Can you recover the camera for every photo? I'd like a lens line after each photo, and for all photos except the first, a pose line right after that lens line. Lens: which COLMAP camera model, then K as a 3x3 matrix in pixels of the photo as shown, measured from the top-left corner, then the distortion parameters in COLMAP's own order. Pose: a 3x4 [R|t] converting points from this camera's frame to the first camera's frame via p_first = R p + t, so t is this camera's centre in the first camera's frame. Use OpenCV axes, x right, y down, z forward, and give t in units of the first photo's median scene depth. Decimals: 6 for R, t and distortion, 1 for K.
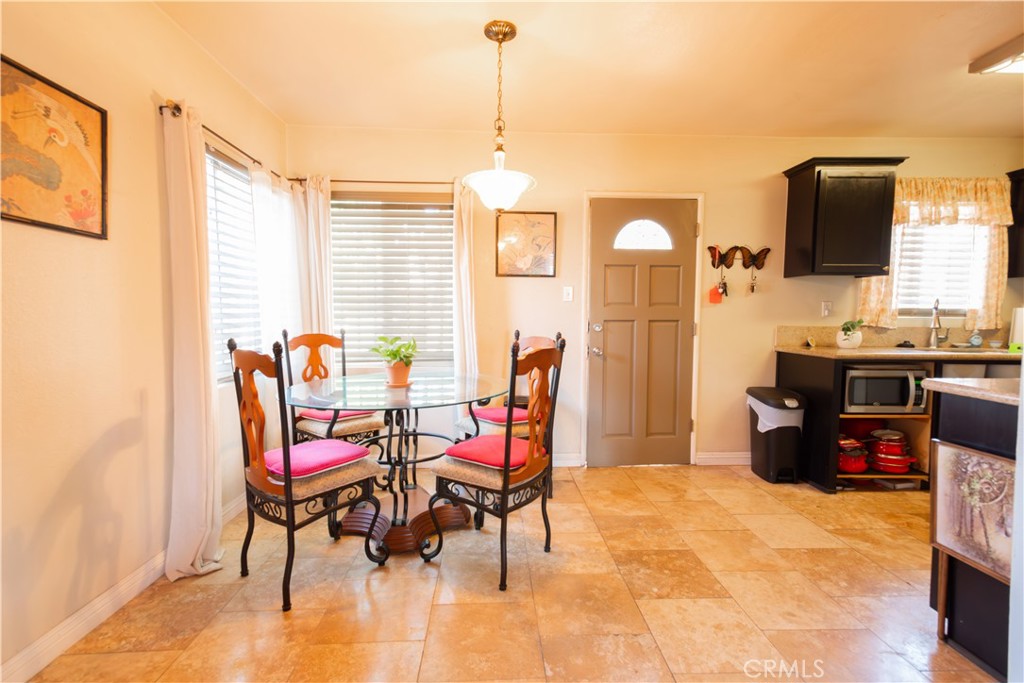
lens RADIAL K [[480.6, 0, 512.2], [0, 480.6, 345.4], [0, 0, 1]] dist [0.019307, -0.000151]
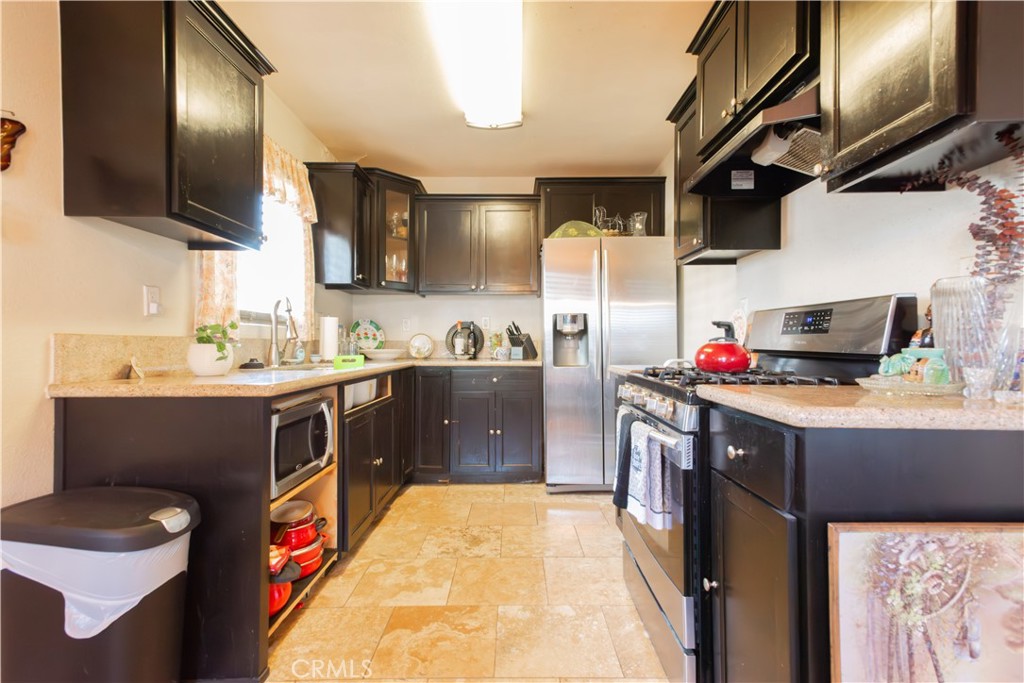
lens RADIAL K [[477.3, 0, 512.0], [0, 477.3, 341.5], [0, 0, 1]] dist [0.026200, 0.000249]
pose [[0.040438, -0.002433, 0.999179, 0.170109], [0.066791, 0.997767, -0.000274, -0.008876], [-0.996947, 0.066747, 0.040510, 0.630556]]
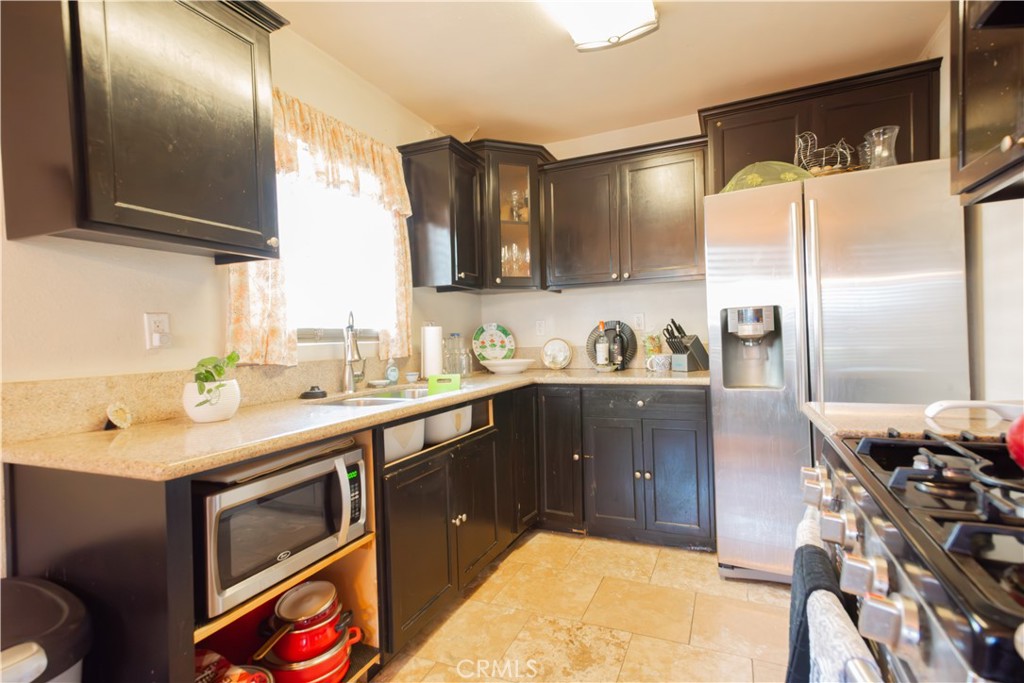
lens RADIAL K [[496.8, 0, 514.1], [0, 496.8, 342.2], [0, 0, 1]] dist [0.024717, 0.000511]
pose [[0.436959, -0.031929, 0.898915, 0.403150], [0.094281, 0.995491, -0.010470, -0.032479], [-0.894527, 0.089325, 0.437999, 0.548050]]
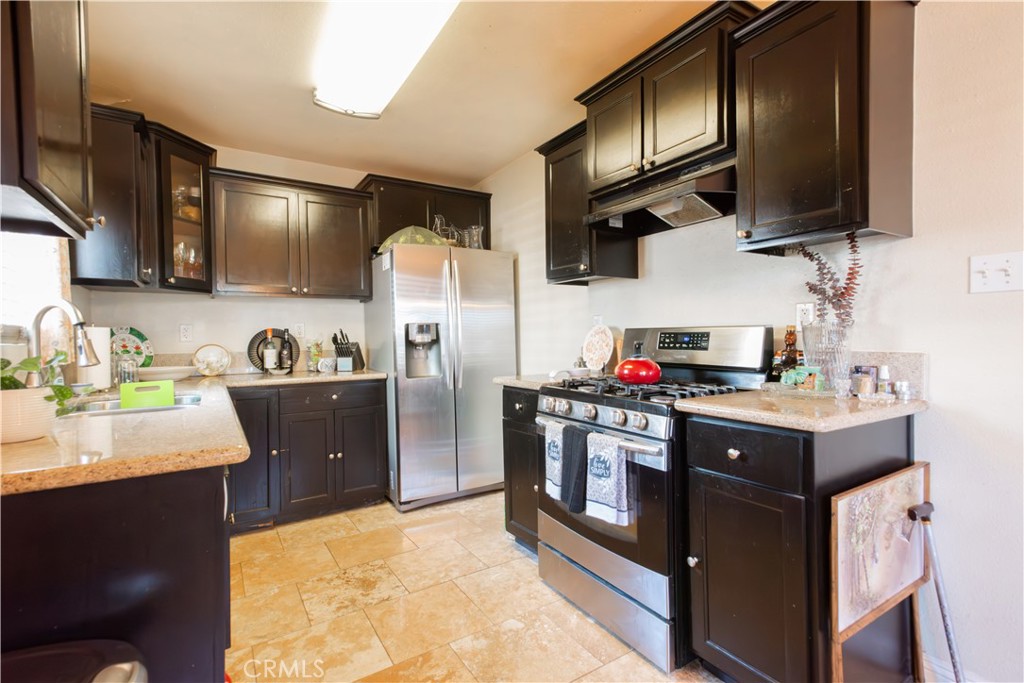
lens RADIAL K [[477.3, 0, 512.0], [0, 477.3, 341.5], [0, 0, 1]] dist [0.026200, 0.000249]
pose [[-0.501642, -0.007590, 0.865042, 0.234966], [0.068520, 0.996471, 0.048478, -0.052246], [-0.862358, 0.083592, -0.499351, 0.854090]]
